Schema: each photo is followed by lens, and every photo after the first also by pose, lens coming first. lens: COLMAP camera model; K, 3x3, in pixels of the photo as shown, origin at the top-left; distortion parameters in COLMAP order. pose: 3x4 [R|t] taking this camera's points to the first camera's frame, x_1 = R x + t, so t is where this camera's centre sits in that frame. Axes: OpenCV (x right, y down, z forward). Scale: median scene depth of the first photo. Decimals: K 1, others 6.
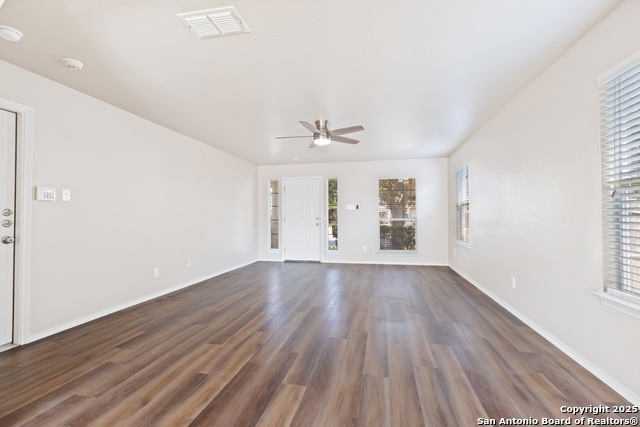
lens RADIAL K [[291.9, 0, 319.3], [0, 291.9, 213.6], [0, 0, 1]] dist [-0.000068, 0.000216]
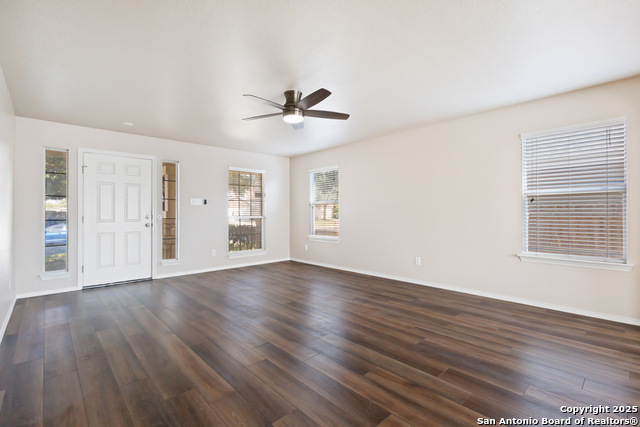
lens RADIAL K [[291.9, 0, 318.5], [0, 291.9, 213.6], [0, 0, 1]] dist [-0.000068, 0.000216]
pose [[0.575550, 0.000715, 0.817766, -0.357735], [-0.005064, 0.999984, 0.002689, 0.006219], [-0.817751, -0.005688, 0.575544, 0.291911]]
